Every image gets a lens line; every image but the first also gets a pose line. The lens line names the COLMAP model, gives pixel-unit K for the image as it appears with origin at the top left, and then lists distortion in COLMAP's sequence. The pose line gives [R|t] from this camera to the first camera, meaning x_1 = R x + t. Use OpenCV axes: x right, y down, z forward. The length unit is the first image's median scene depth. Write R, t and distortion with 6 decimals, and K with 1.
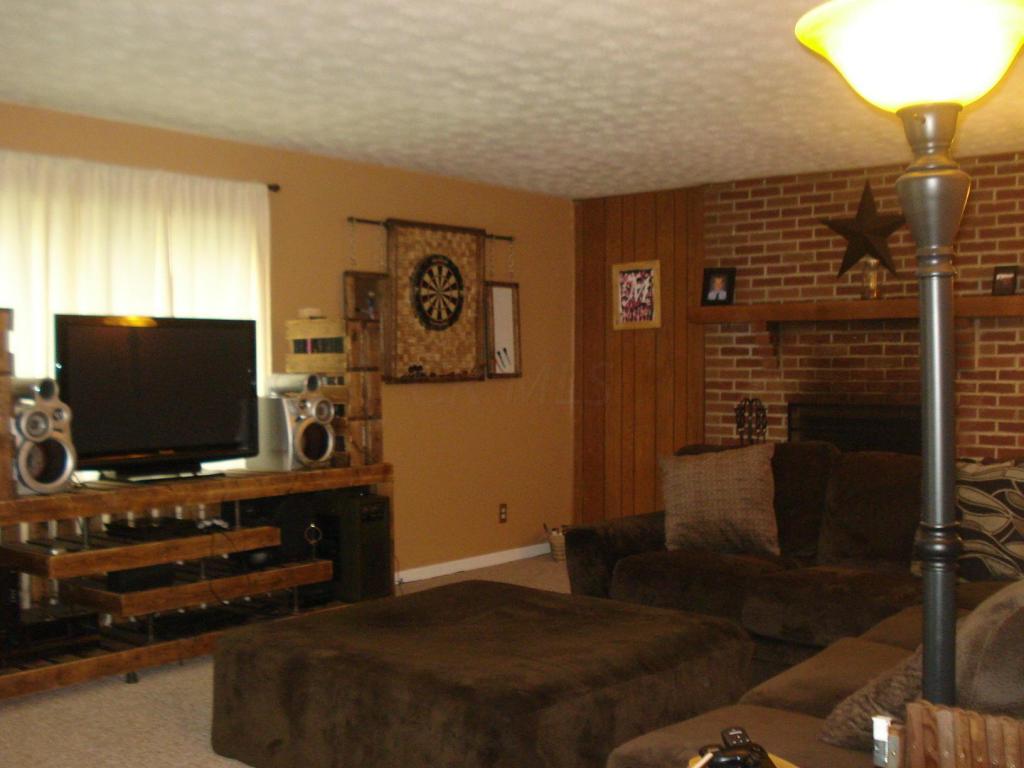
lens RADIAL K [[1164.2, 0, 512.0], [0, 1164.2, 384.0], [0, 0, 1]] dist [-0.059346, -0.129073]
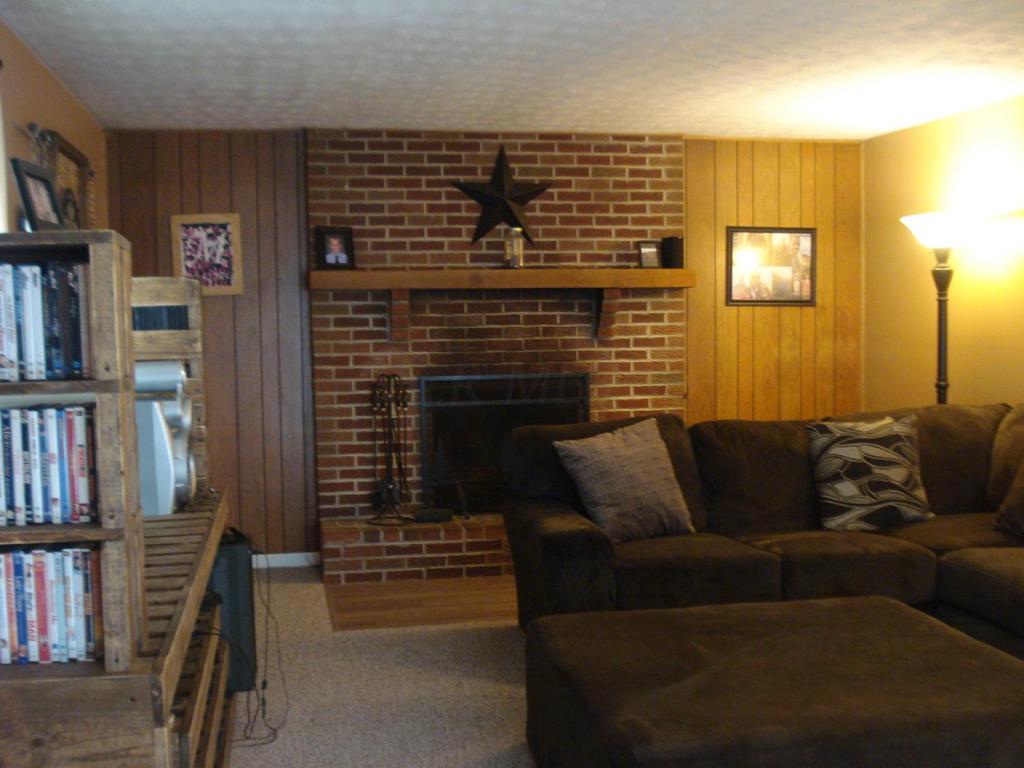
lens RADIAL K [[1164.2, 0, 512.0], [0, 1164.2, 384.0], [0, 0, 1]] dist [-0.059346, -0.129073]
pose [[0.643294, -0.046631, 0.764198, -0.426370], [0.025665, 0.998896, 0.039348, -0.013175], [-0.765189, -0.005699, 0.643780, 0.346371]]
